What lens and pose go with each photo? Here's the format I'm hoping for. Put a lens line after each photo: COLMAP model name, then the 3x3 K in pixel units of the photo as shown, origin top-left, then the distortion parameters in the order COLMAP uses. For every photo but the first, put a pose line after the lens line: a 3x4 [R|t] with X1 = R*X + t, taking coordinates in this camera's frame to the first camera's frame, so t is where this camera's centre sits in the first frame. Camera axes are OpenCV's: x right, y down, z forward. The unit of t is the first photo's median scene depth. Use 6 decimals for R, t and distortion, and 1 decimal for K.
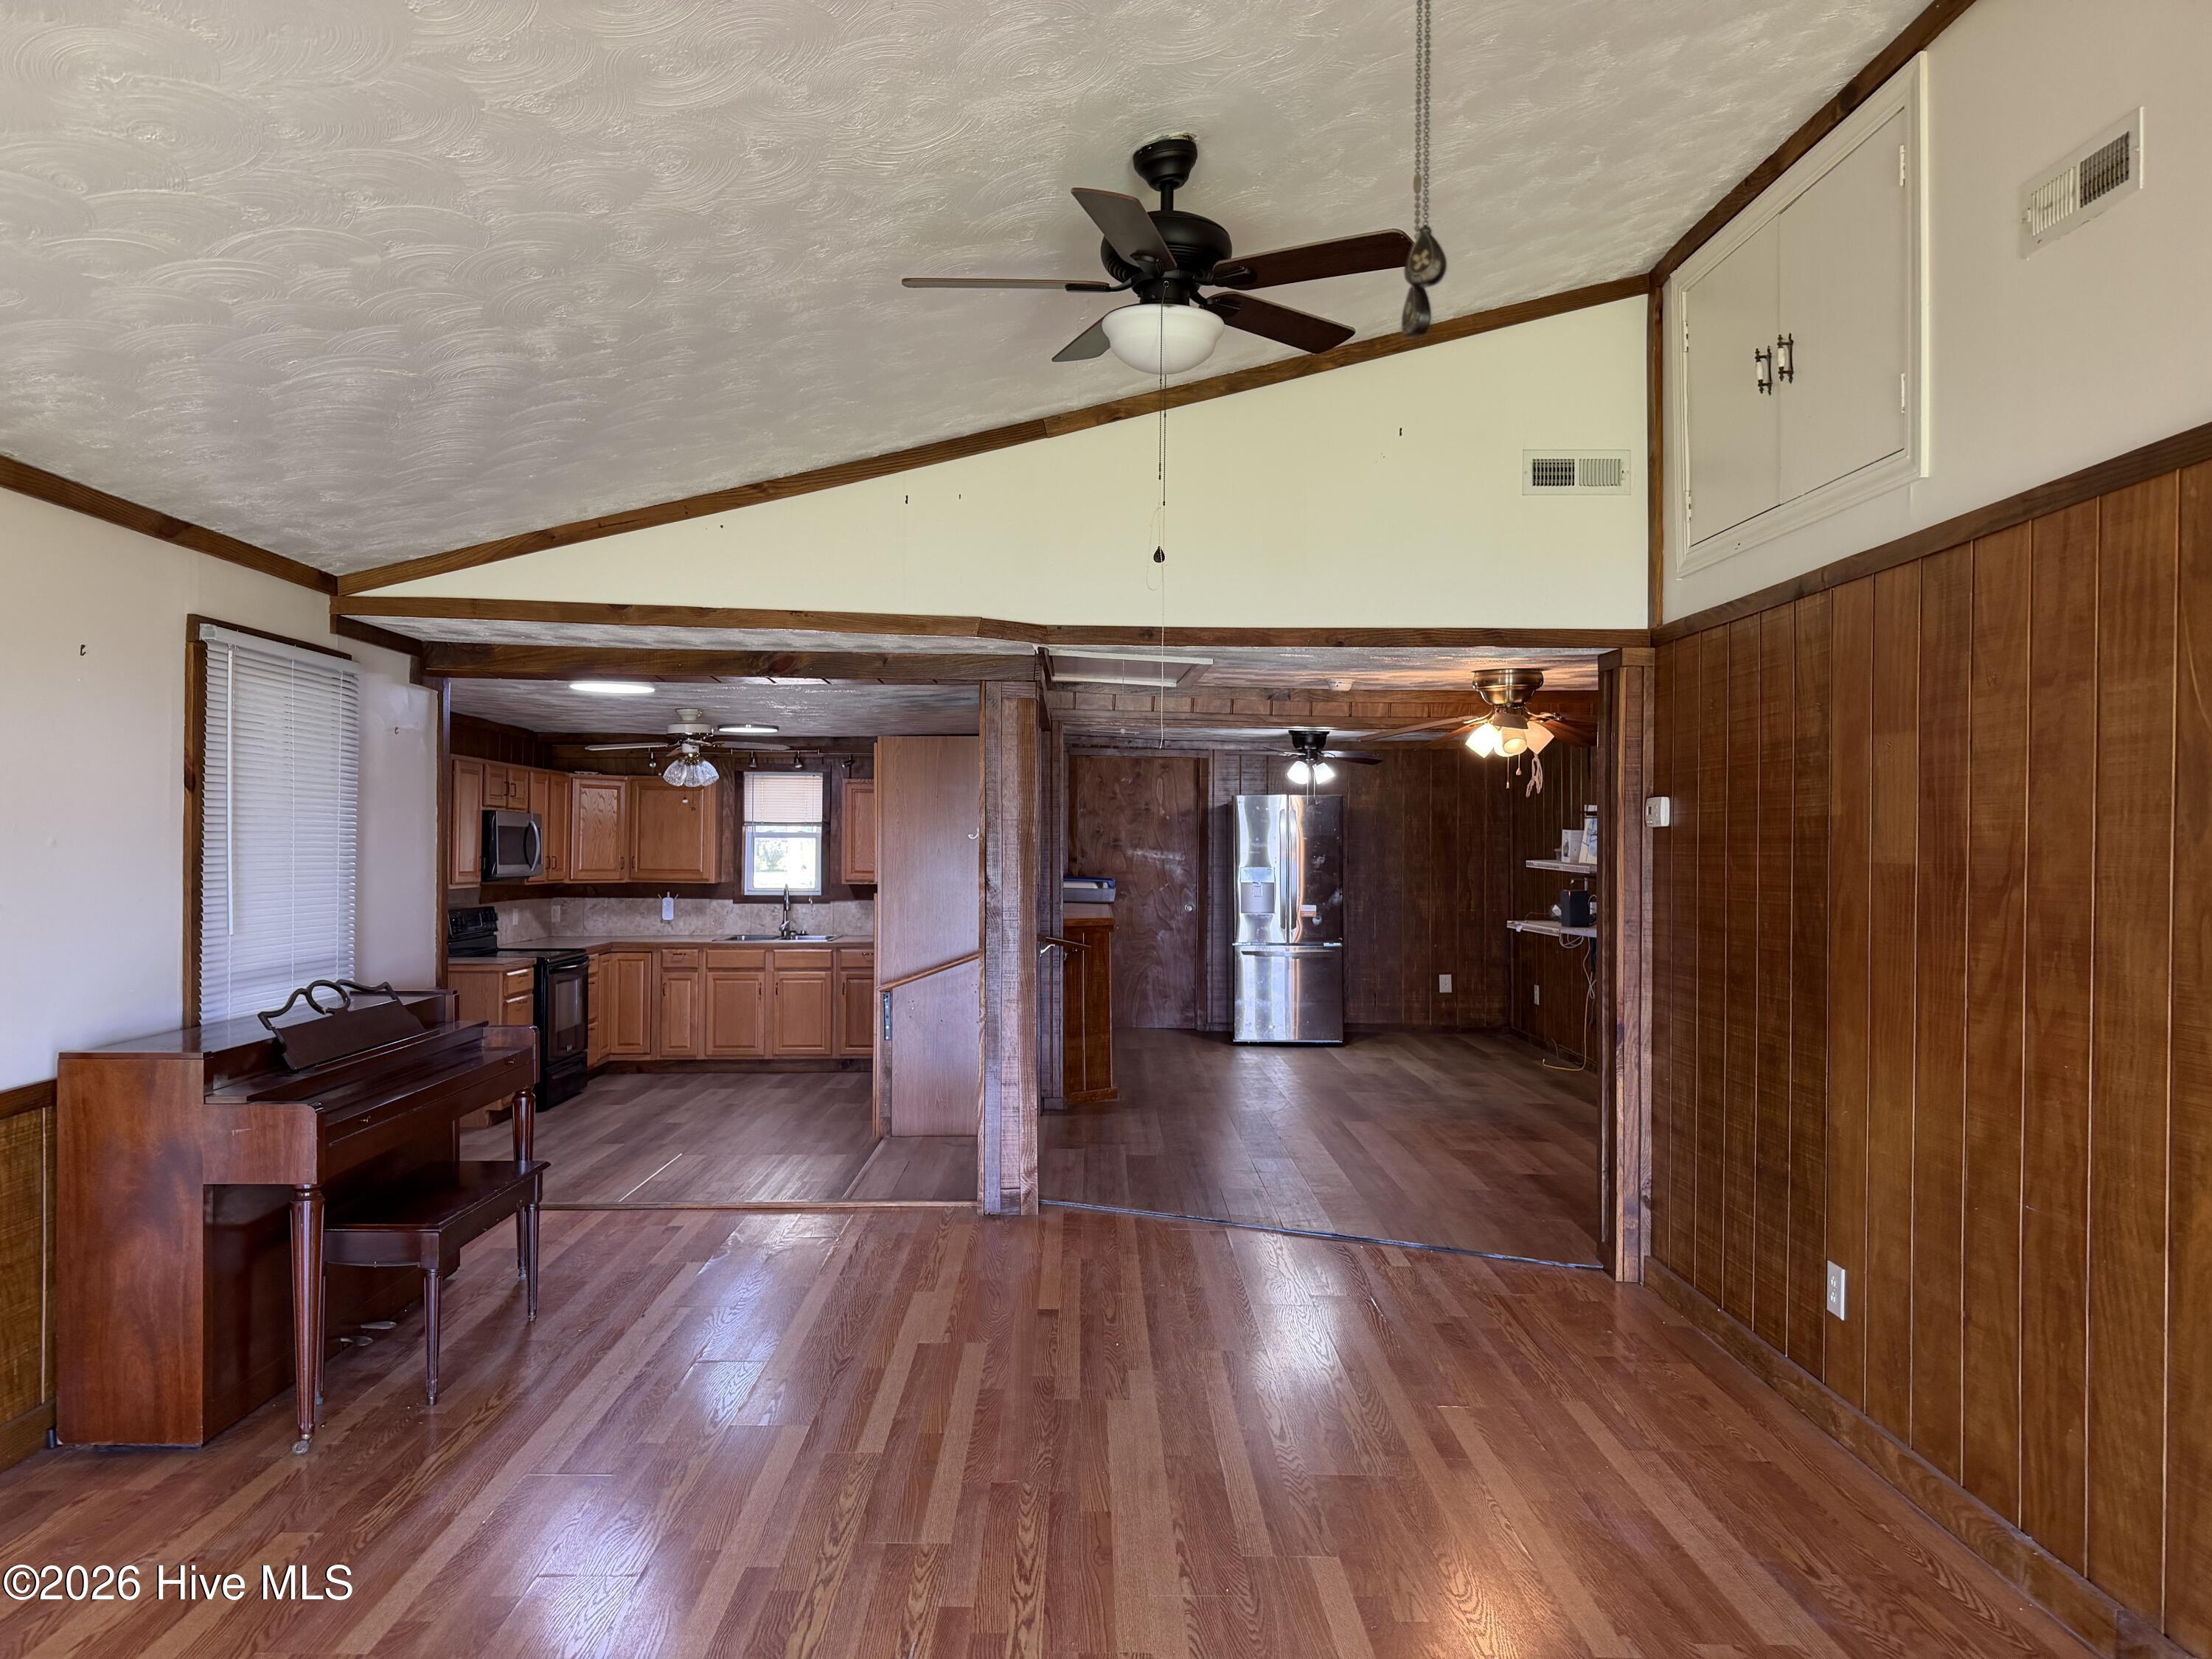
lens RADIAL K [[1563.2, 0, 1113.4], [0, 1563.2, 832.8], [0, 0, 1]] dist [0.042757, -0.036121]
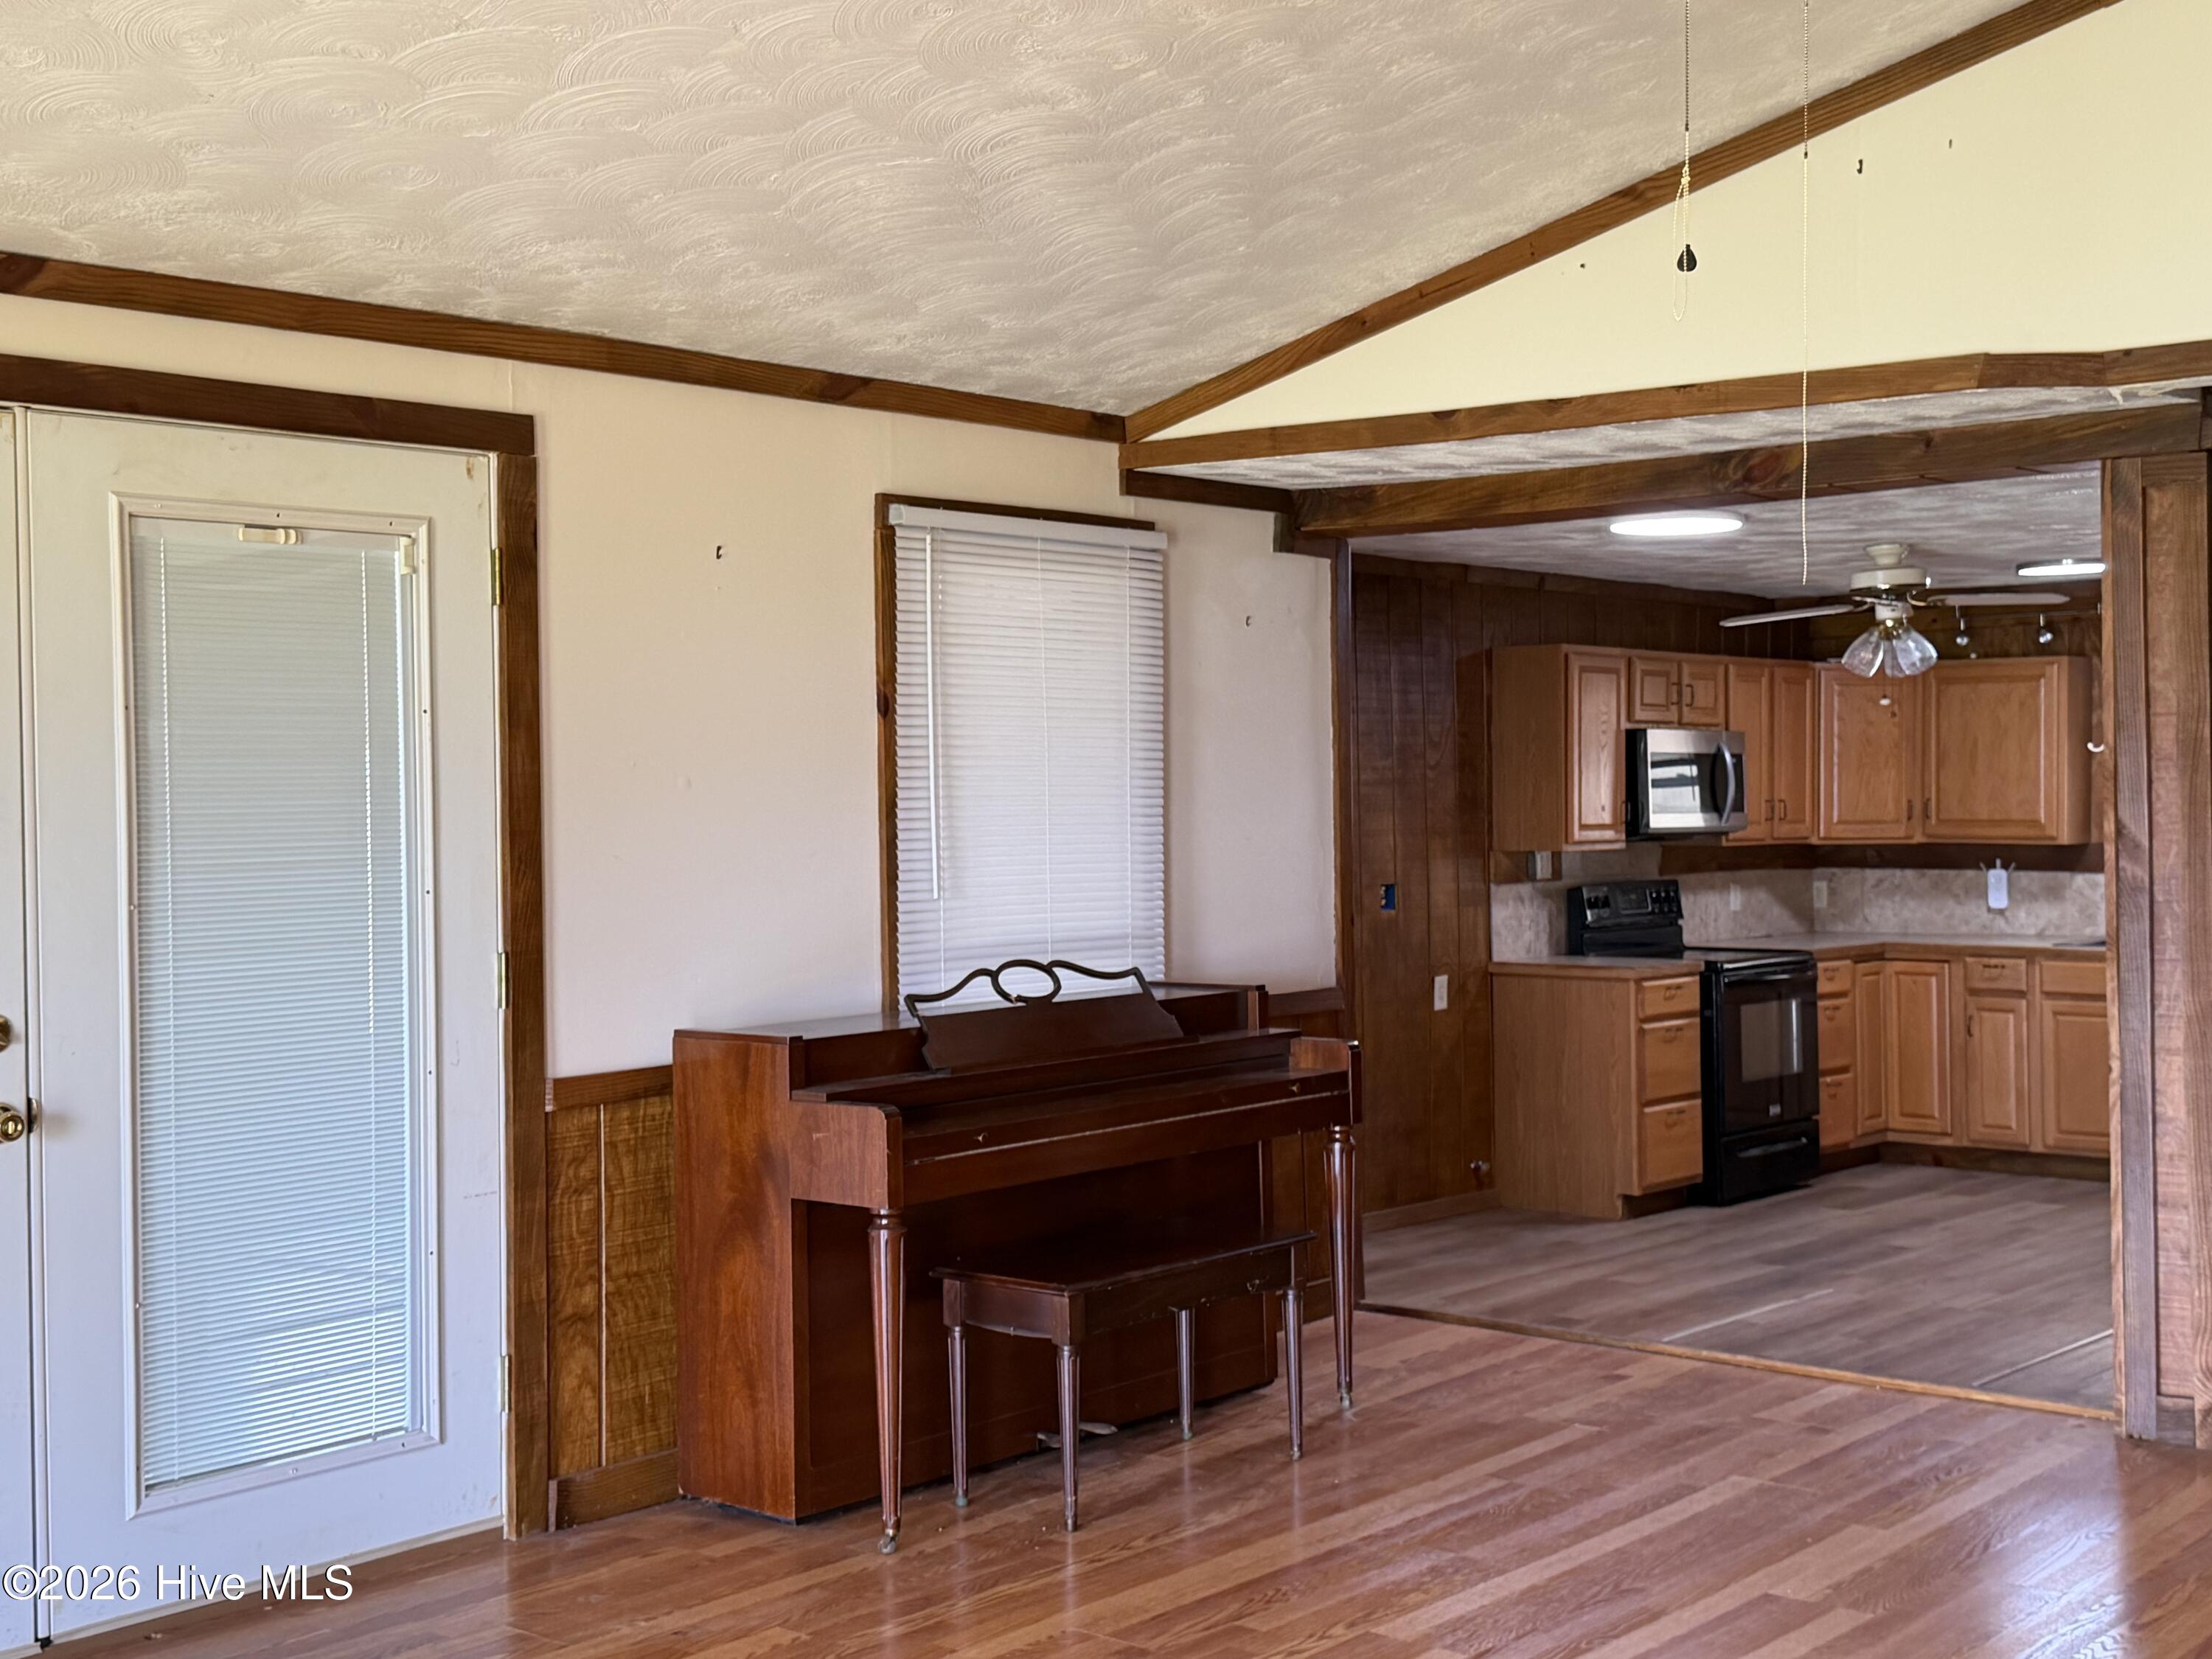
lens RADIAL K [[2748.4, 0, 1106.4], [0, 2748.4, 825.6], [0, 0, 1]] dist [0.197080, 0.000000]
pose [[0.745078, -0.008282, -0.666926, 0.362878], [0.022572, 0.999663, 0.012803, 0.011113], [0.666596, -0.024593, 0.745014, 0.034574]]
